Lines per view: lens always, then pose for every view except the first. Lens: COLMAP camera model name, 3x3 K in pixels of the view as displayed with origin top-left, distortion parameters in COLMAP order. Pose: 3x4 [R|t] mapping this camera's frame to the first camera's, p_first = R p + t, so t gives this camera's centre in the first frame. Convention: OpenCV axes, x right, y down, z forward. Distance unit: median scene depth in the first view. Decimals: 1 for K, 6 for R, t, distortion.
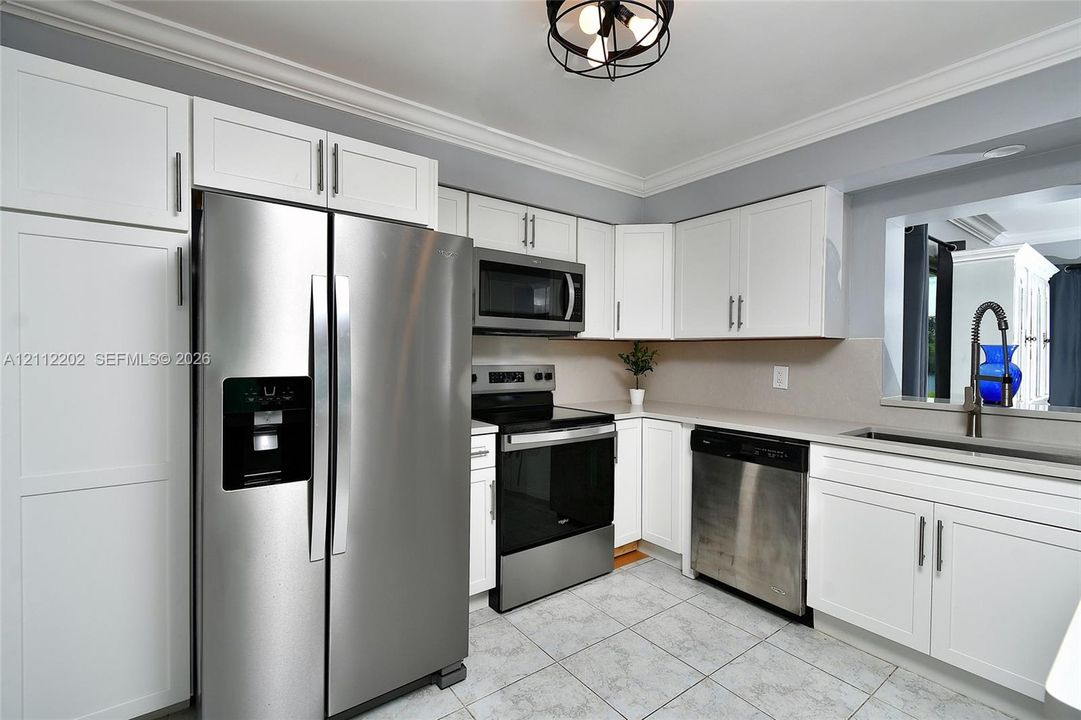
lens RADIAL K [[482.3, 0, 540.5], [0, 482.3, 360.0], [0, 0, 1]] dist [-0.001311, -0.000191]
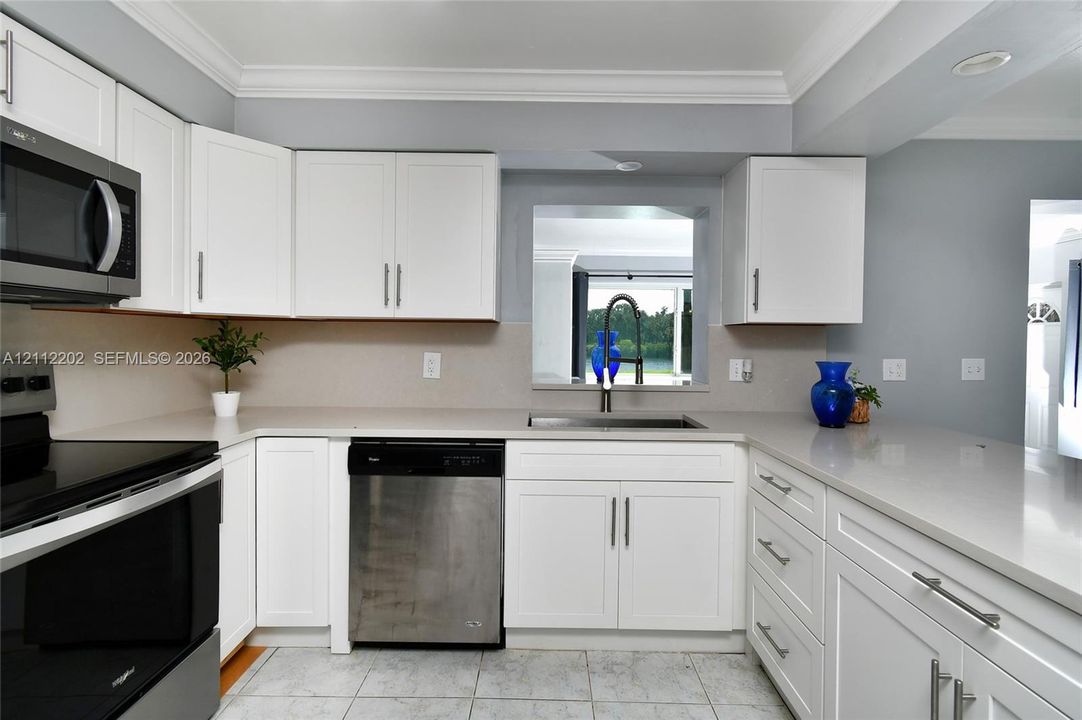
lens RADIAL K [[493.6, 0, 542.8], [0, 493.6, 346.3], [0, 0, 1]] dist [0.001911, 0.000040]
pose [[0.600310, -0.011271, 0.799688, -0.090681], [0.007773, 0.999936, 0.008258, -0.004525], [-0.799730, 0.001259, 0.600359, 0.327068]]
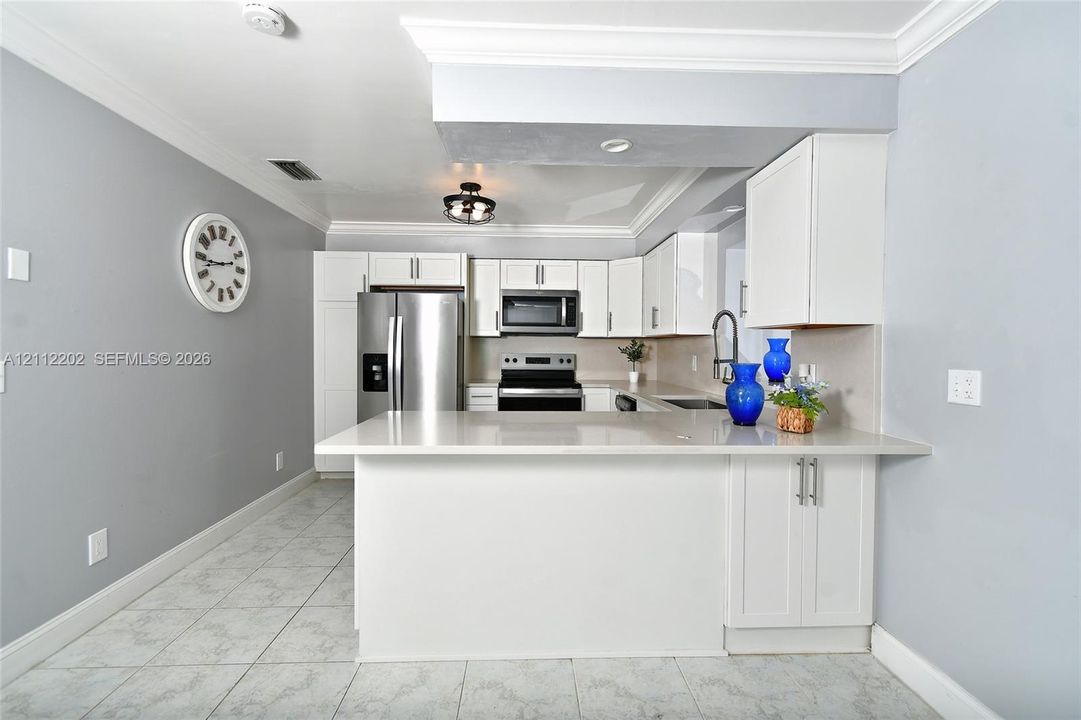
lens RADIAL K [[493.1, 0, 542.3], [0, 493.1, 346.3], [0, 0, 1]] dist [0.001911, 0.000040]
pose [[0.826556, -0.002278, -0.562850, 0.993665], [-0.009734, 0.999784, -0.018342, 0.019607], [0.562770, 0.020639, 0.826356, -0.449149]]
